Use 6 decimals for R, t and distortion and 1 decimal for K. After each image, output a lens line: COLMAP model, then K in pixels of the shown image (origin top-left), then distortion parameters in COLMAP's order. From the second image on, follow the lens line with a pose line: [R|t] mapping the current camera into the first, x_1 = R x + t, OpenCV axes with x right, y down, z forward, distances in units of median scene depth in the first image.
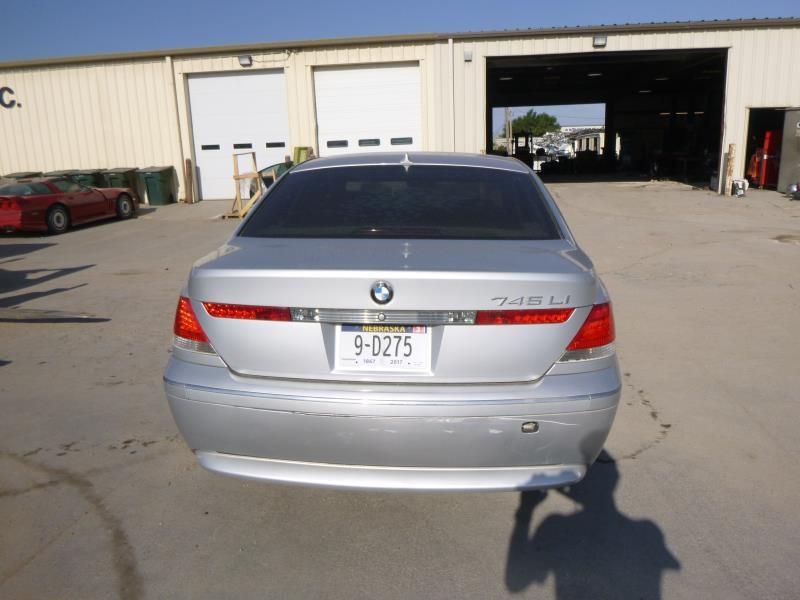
lens RADIAL K [[673.7, 0, 400.0], [0, 673.7, 300.0], [0, 0, 1]] dist [-0.003858, 0.000450]
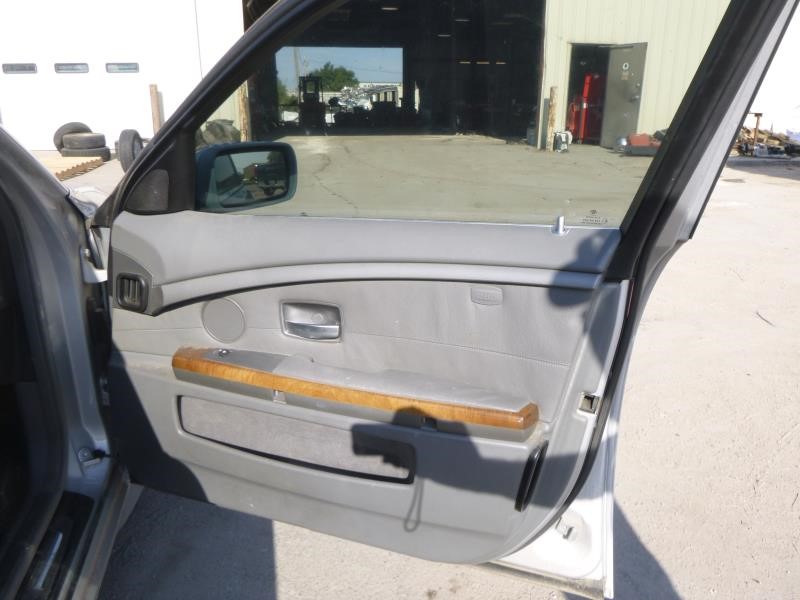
lens RADIAL K [[673.7, 0, 400.0], [0, 673.7, 300.0], [0, 0, 1]] dist [-0.003858, 0.000450]
pose [[0.959551, -0.053662, 0.276373, 0.066027], [0.036805, 0.997152, 0.065830, -0.030484], [-0.279119, -0.052995, 0.958793, 0.224739]]
